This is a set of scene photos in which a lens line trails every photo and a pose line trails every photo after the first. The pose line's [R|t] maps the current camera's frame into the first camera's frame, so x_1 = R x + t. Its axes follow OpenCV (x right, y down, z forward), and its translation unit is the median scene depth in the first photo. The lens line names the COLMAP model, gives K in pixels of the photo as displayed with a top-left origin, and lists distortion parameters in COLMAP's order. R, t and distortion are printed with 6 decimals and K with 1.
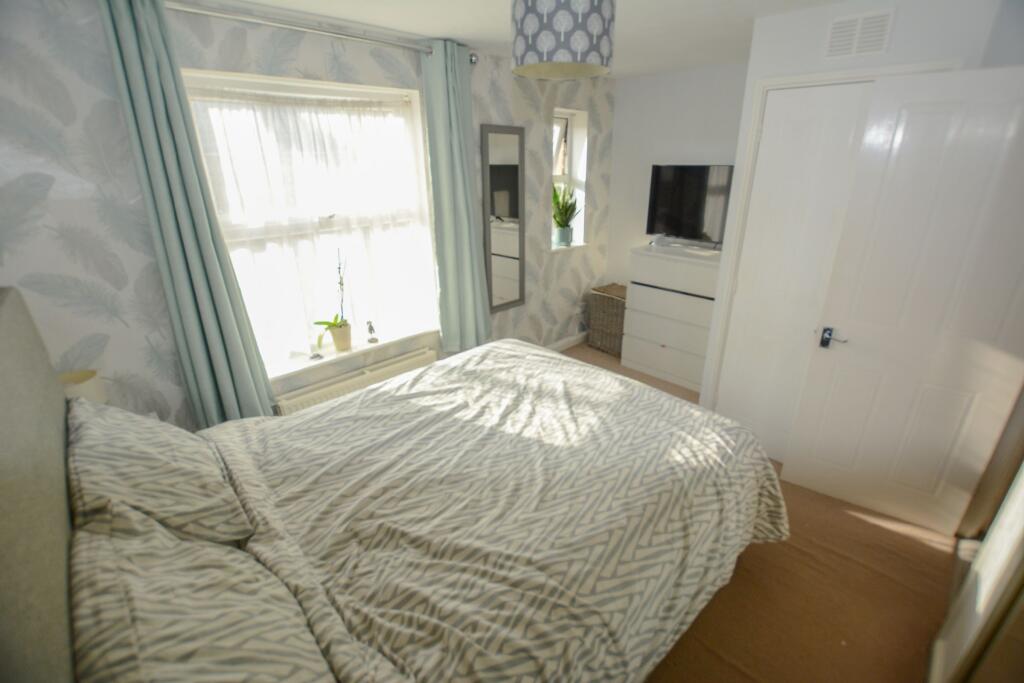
lens RADIAL K [[452.0, 0, 518.8], [0, 452.0, 345.0], [0, 0, 1]] dist [-0.031035, 0.002590]
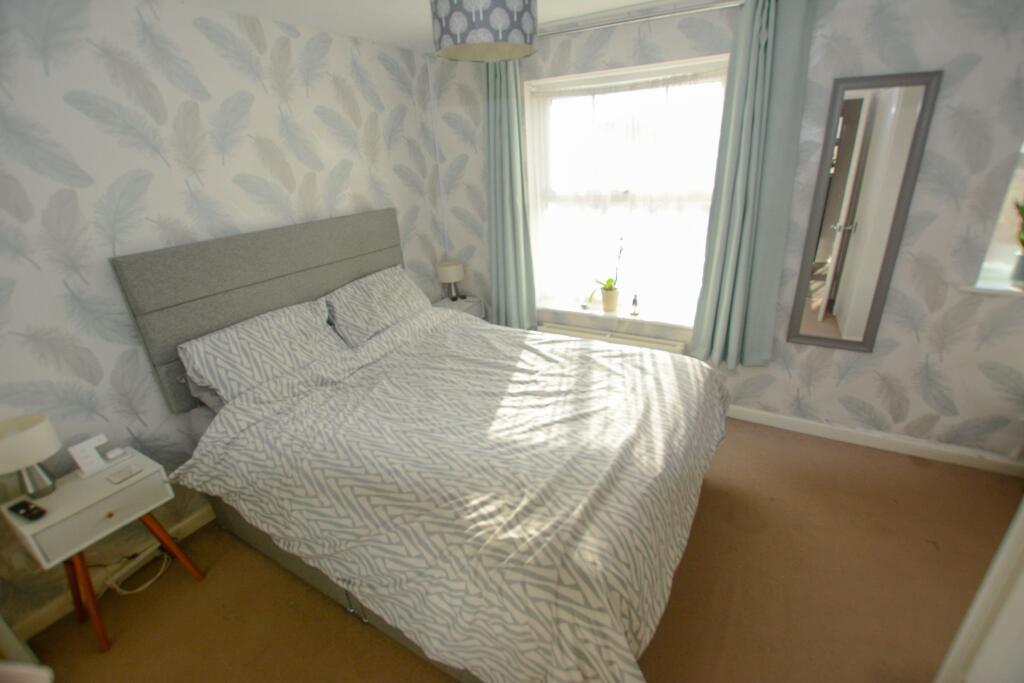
lens RADIAL K [[452.0, 0, 516.7], [0, 452.0, 340.2], [0, 0, 1]] dist [-0.031035, 0.002590]
pose [[0.265391, 0.362566, -0.893372, 0.766476], [-0.319478, 0.907320, 0.273321, -0.207825], [0.909671, 0.212876, 0.356627, 0.536958]]
